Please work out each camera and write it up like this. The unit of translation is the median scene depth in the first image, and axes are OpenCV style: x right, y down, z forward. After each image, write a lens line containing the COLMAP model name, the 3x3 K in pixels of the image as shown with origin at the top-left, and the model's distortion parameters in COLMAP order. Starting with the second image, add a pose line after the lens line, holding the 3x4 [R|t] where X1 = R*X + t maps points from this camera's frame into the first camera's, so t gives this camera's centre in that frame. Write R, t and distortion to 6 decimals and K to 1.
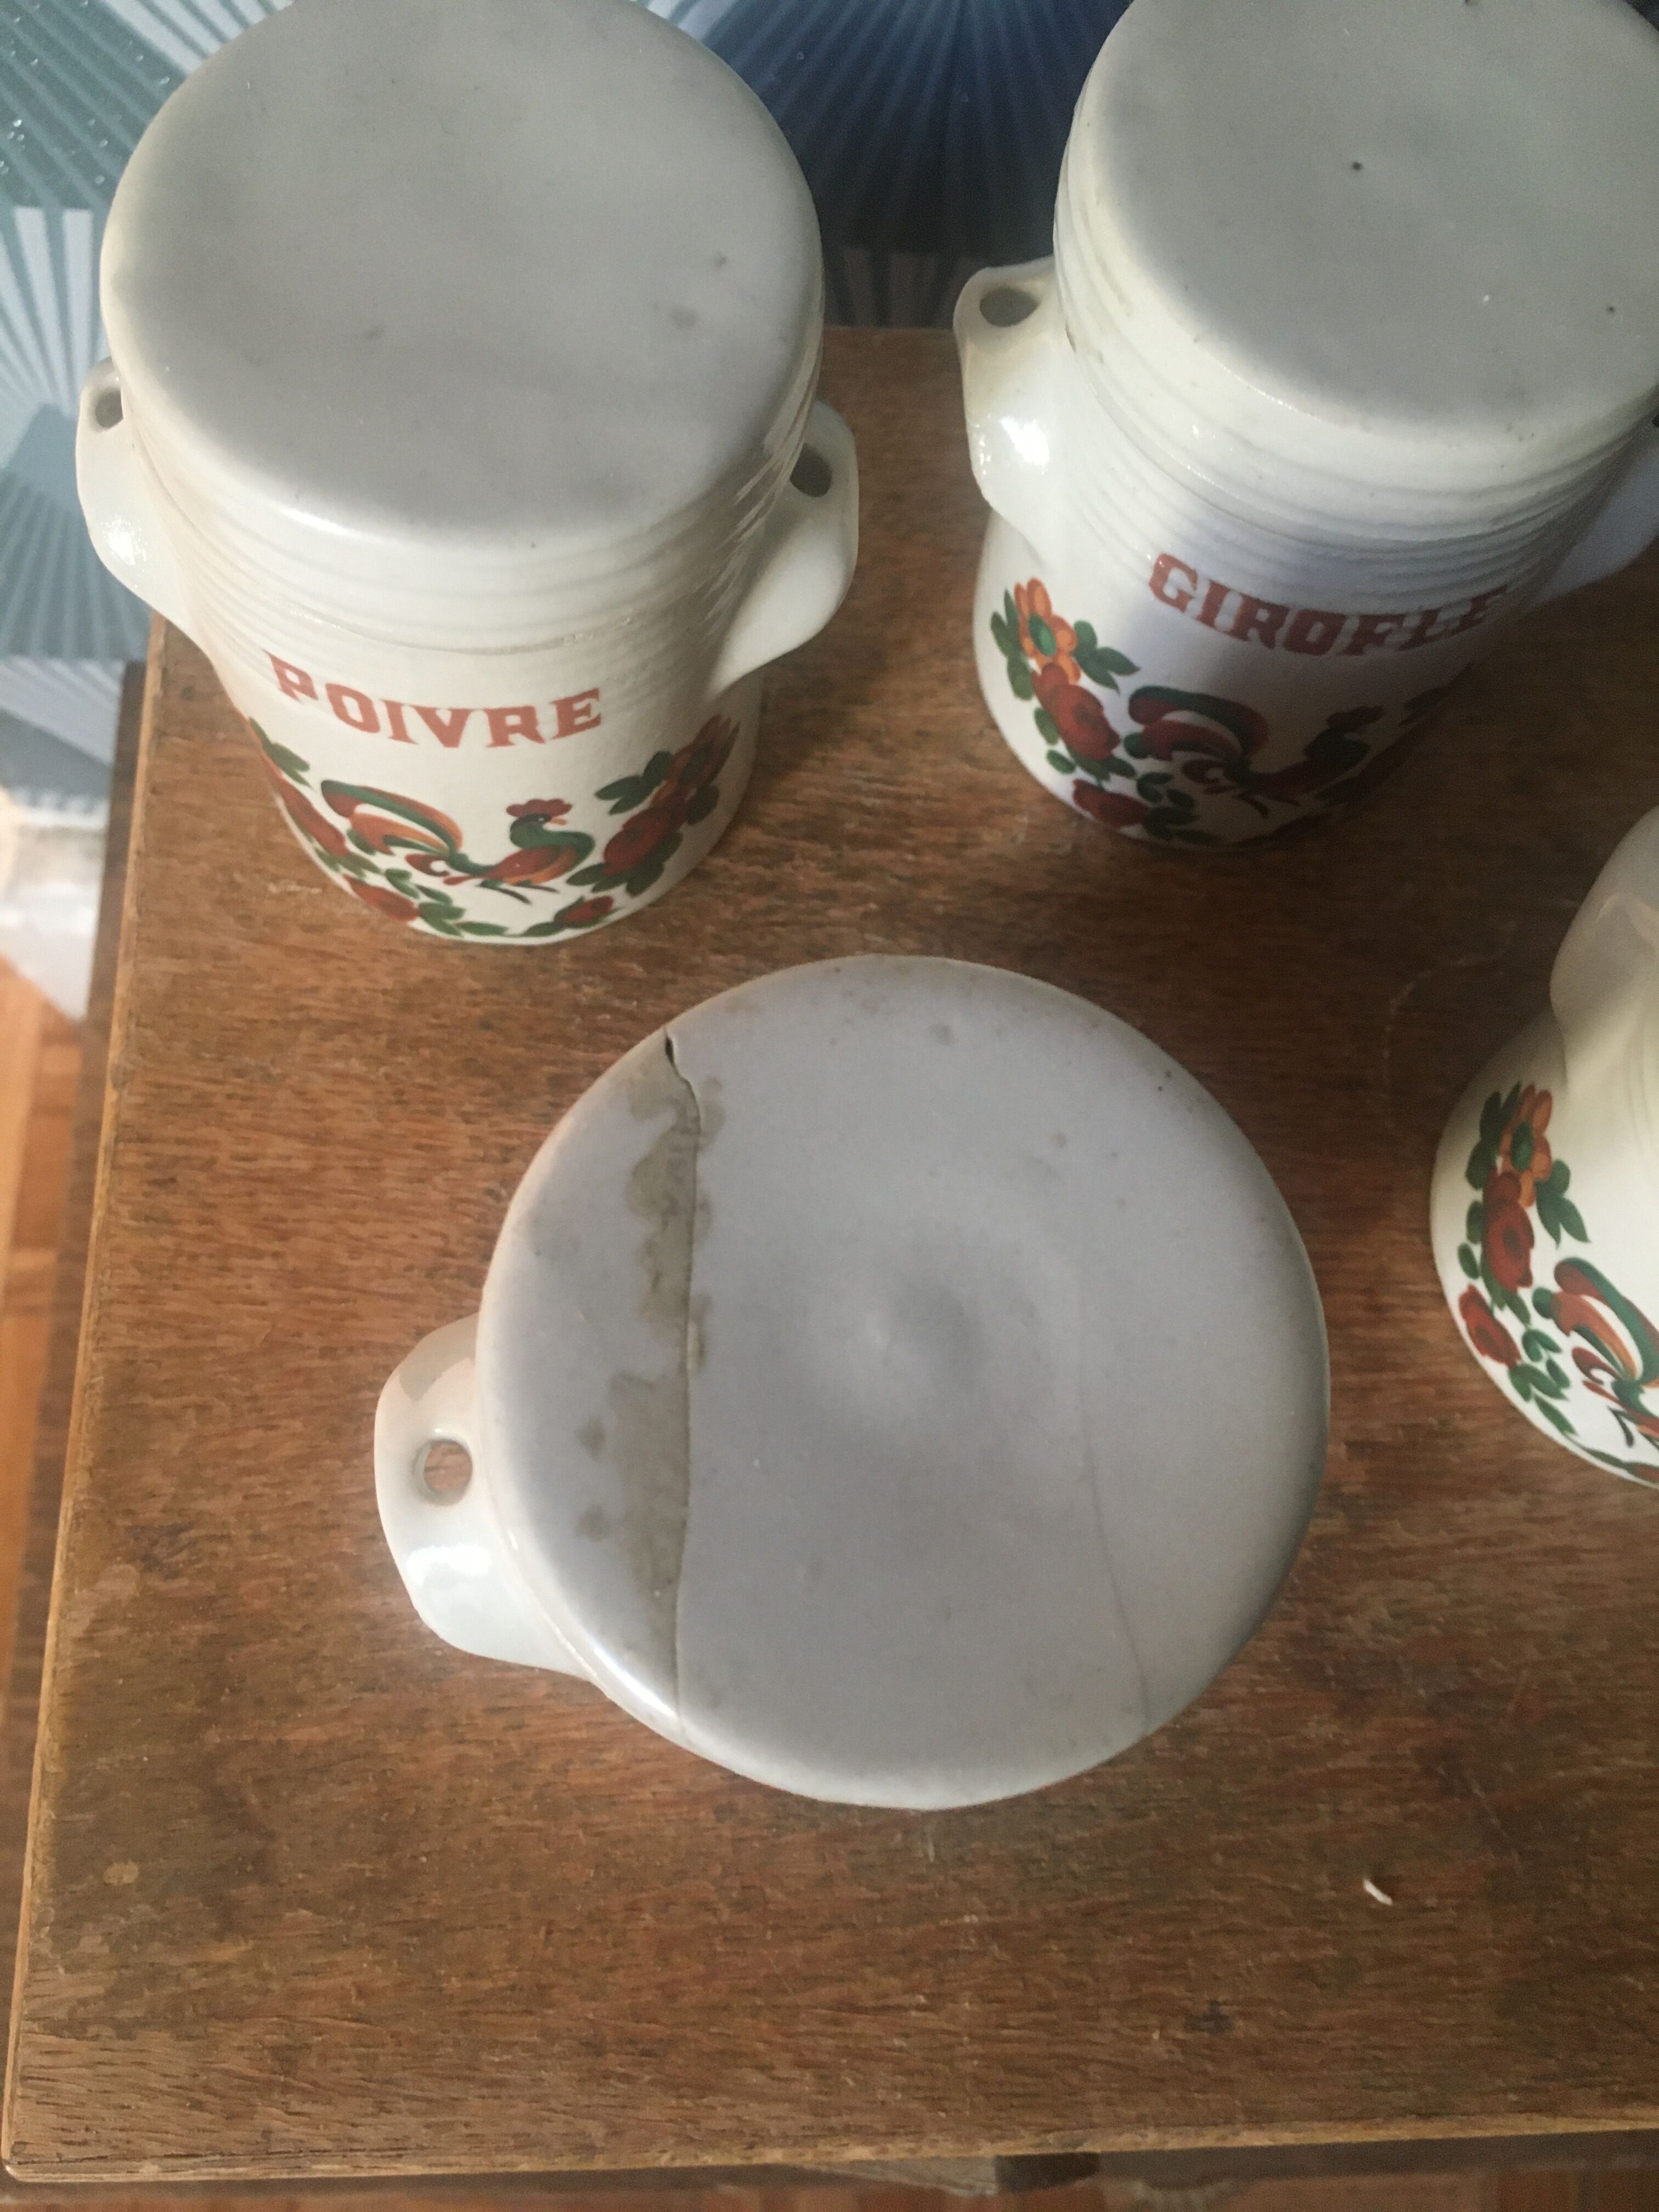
lens RADIAL K [[1914.8, 0, 825.5], [0, 1914.8, 1105.3], [0, 0, 1]] dist [0.089457, -0.153343]
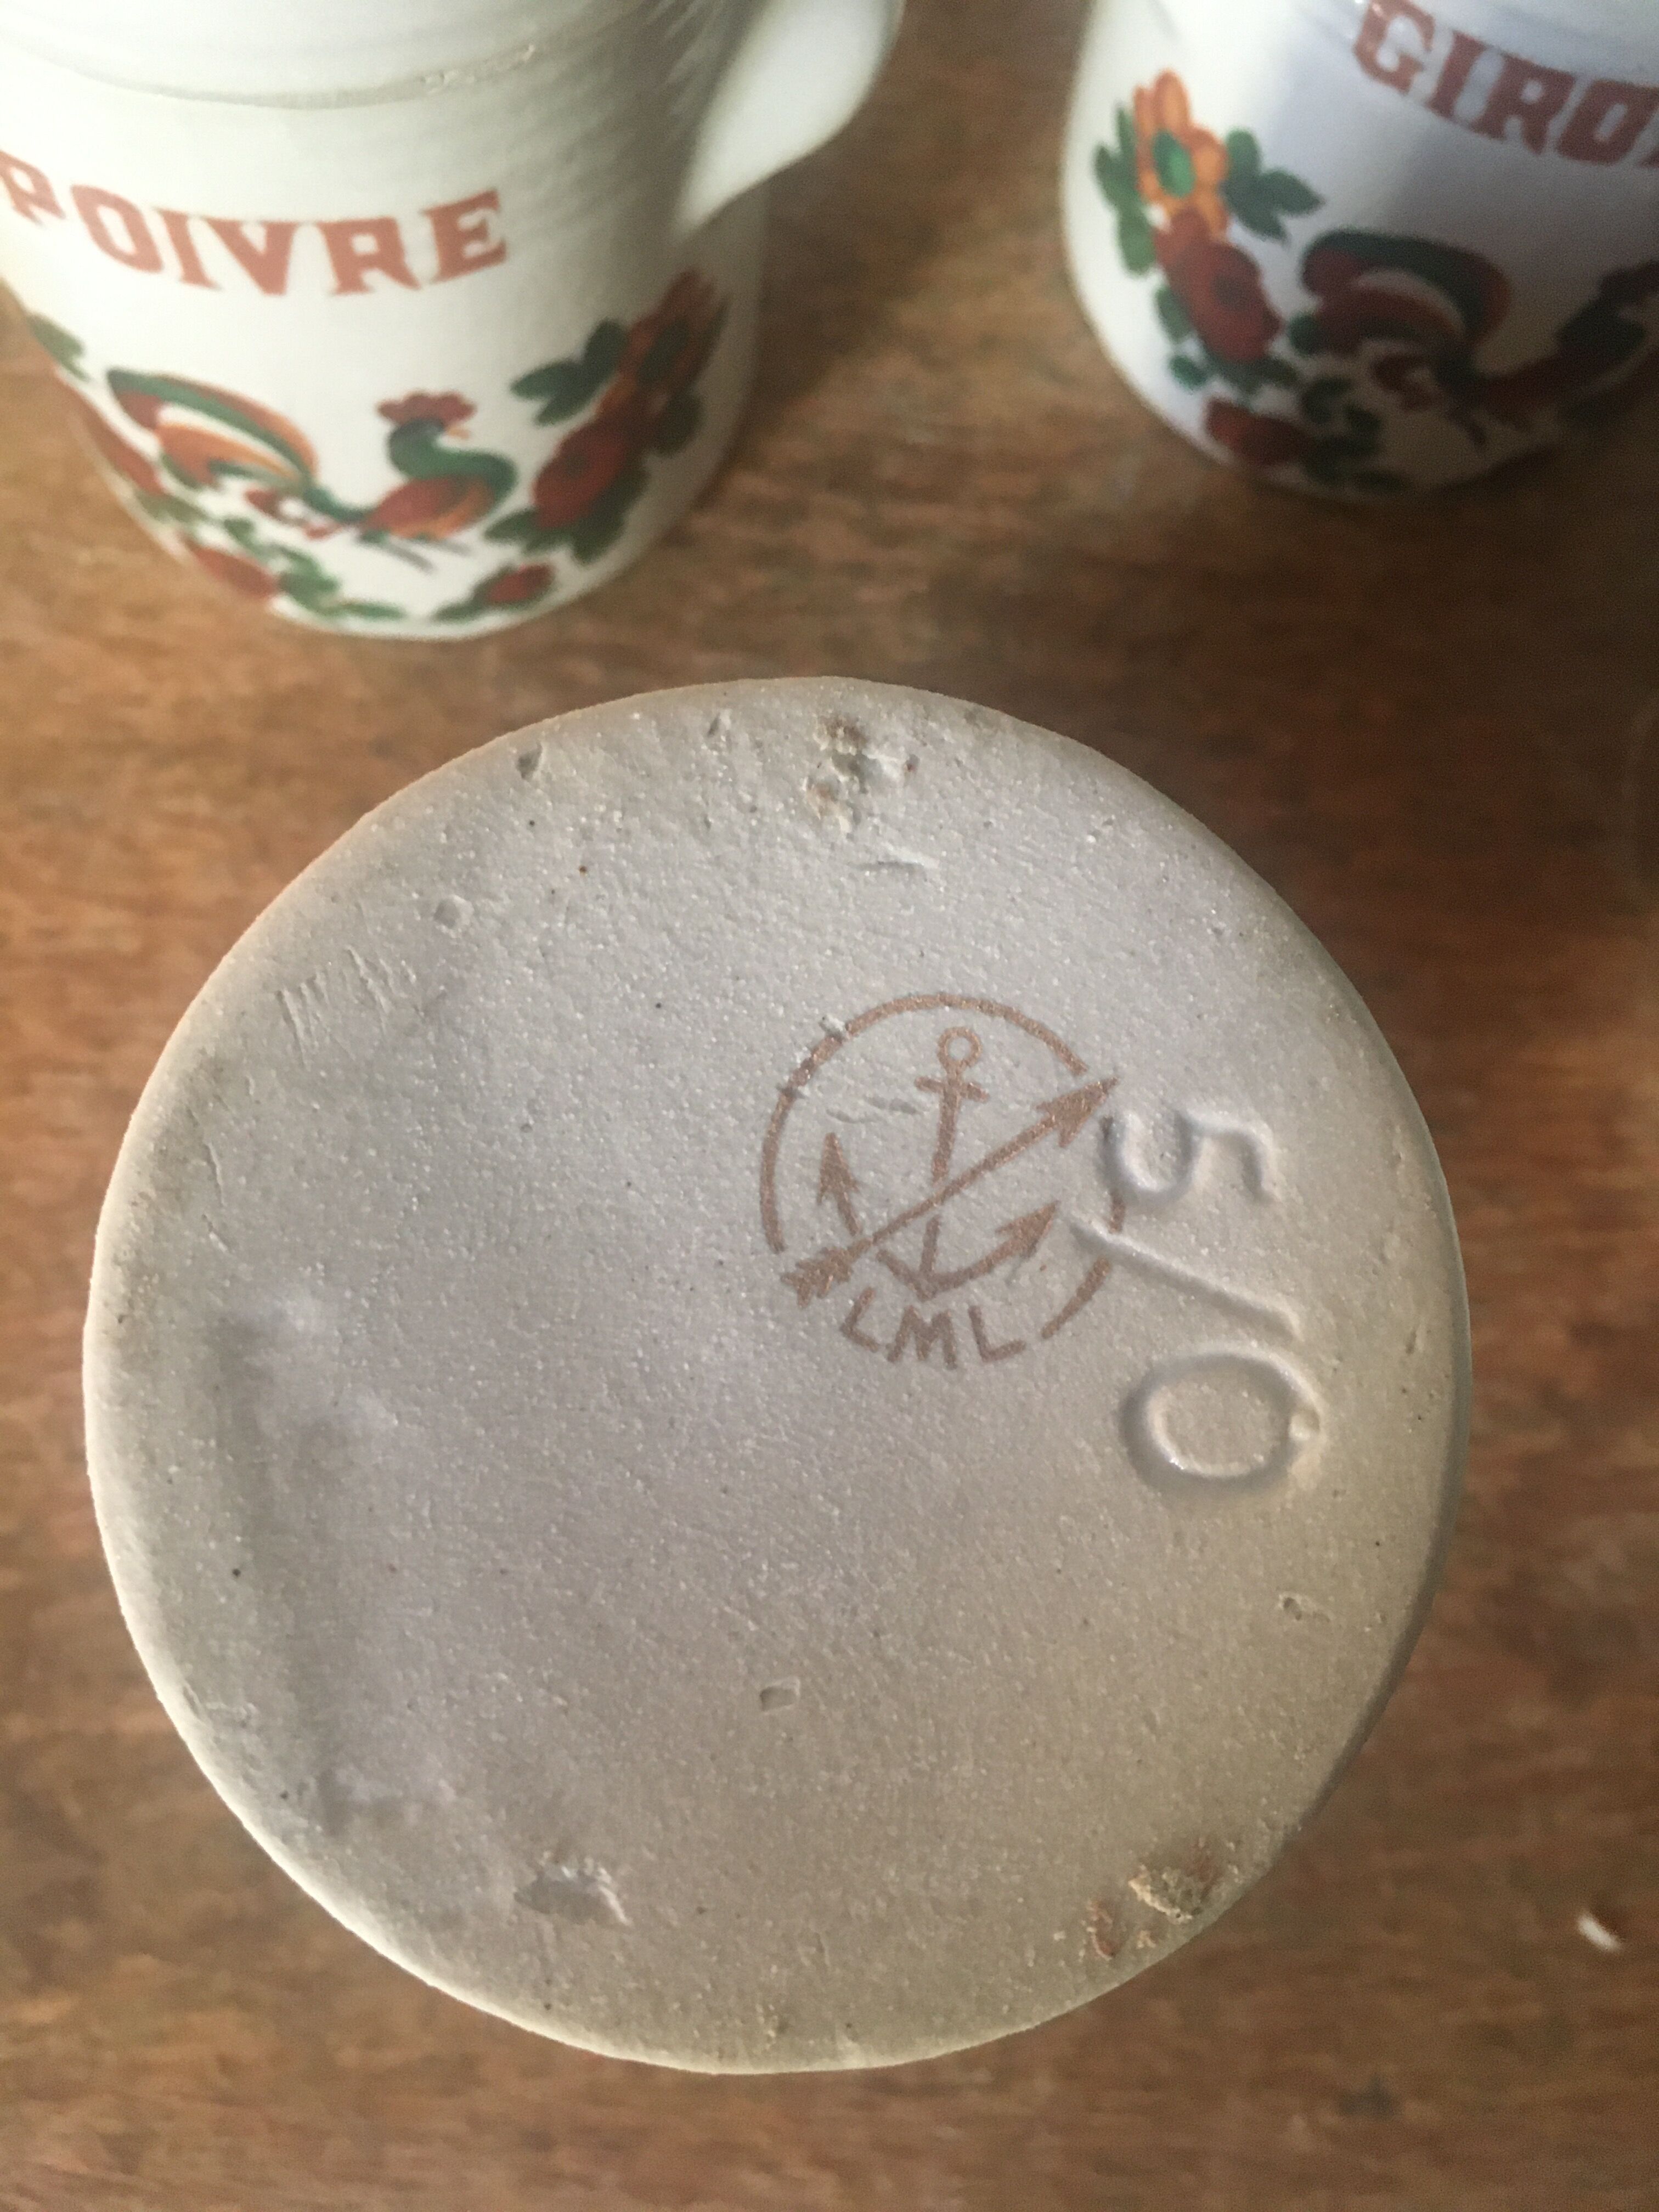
lens RADIAL K [[1945.5, 0, 826.5], [0, 1945.5, 1097.3], [0, 0, 1]] dist [0.086407, -0.177291]
pose [[0.999917, 0.001590, -0.012808, -0.000768], [-0.000159, 0.993832, 0.110895, 0.007320], [0.012905, -0.110884, 0.993750, 0.288648]]
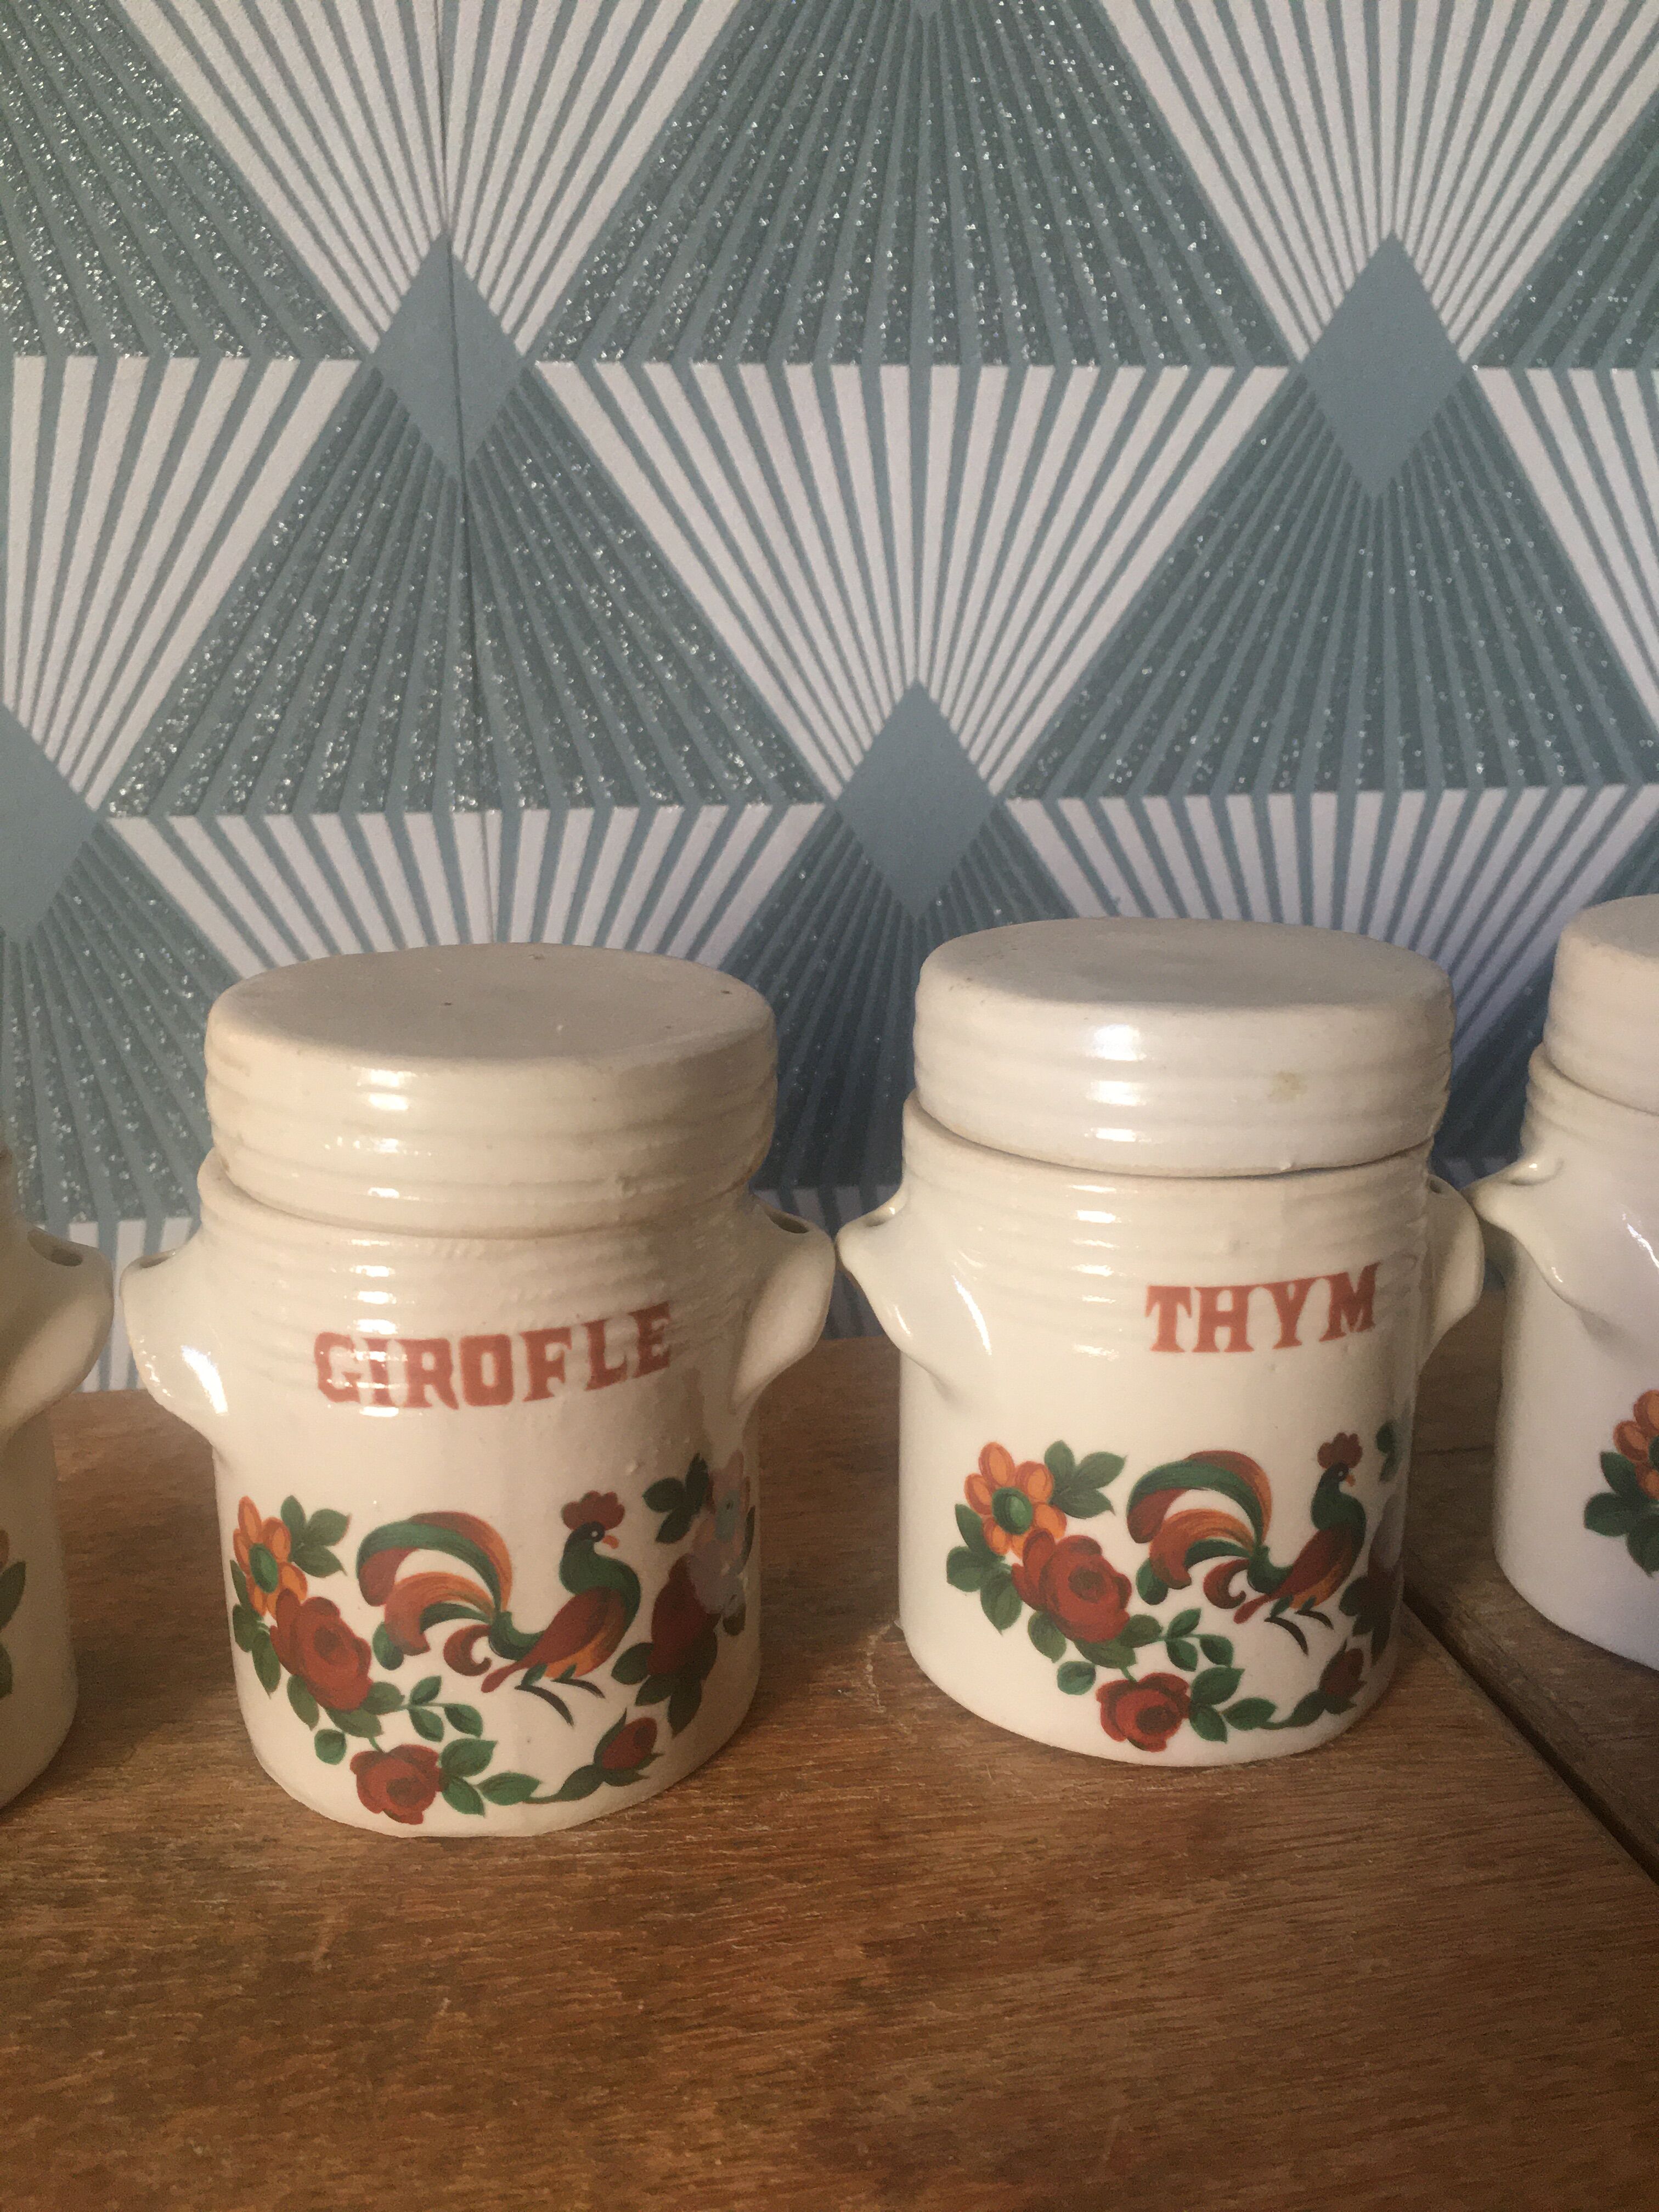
lens RADIAL K [[1914.8, 0, 825.5], [0, 1914.8, 1105.3], [0, 0, 1]] dist [0.089457, -0.153343]
pose [[0.986474, -0.104685, 0.126137, 0.198938], [0.162906, 0.540710, -0.825284, 0.723848], [0.018191, 0.834670, 0.550450, 0.241000]]
